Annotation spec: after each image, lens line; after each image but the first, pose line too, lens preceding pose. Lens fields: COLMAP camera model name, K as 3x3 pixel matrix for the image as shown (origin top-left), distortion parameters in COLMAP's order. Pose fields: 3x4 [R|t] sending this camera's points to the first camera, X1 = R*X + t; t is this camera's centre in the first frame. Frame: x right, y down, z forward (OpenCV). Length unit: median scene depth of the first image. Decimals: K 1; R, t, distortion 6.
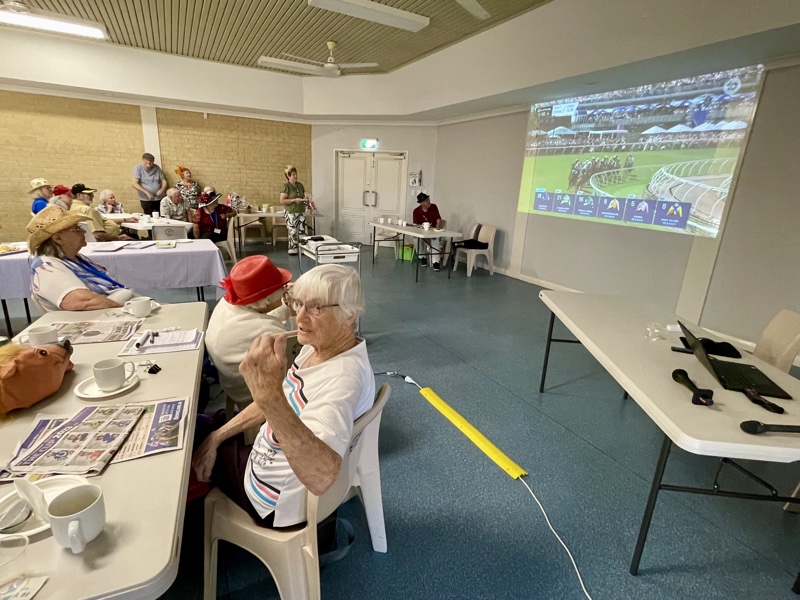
lens RADIAL K [[401.6, 0, 394.9], [0, 401.6, 293.9], [0, 0, 1]] dist [-0.014498, 0.009079]
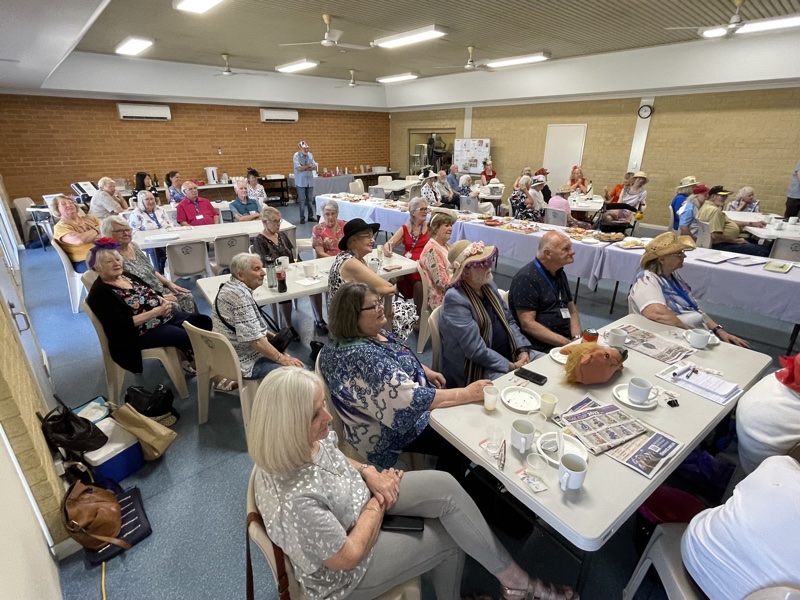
lens RADIAL K [[401.6, 0, 400.6], [0, 401.6, 295.1], [0, 0, 1]] dist [-0.014498, 0.009079]
pose [[0.242171, 0.311881, -0.918740, 0.170605], [-0.245992, 0.935723, 0.252805, -0.186158], [0.938531, 0.164781, 0.303326, -0.154804]]
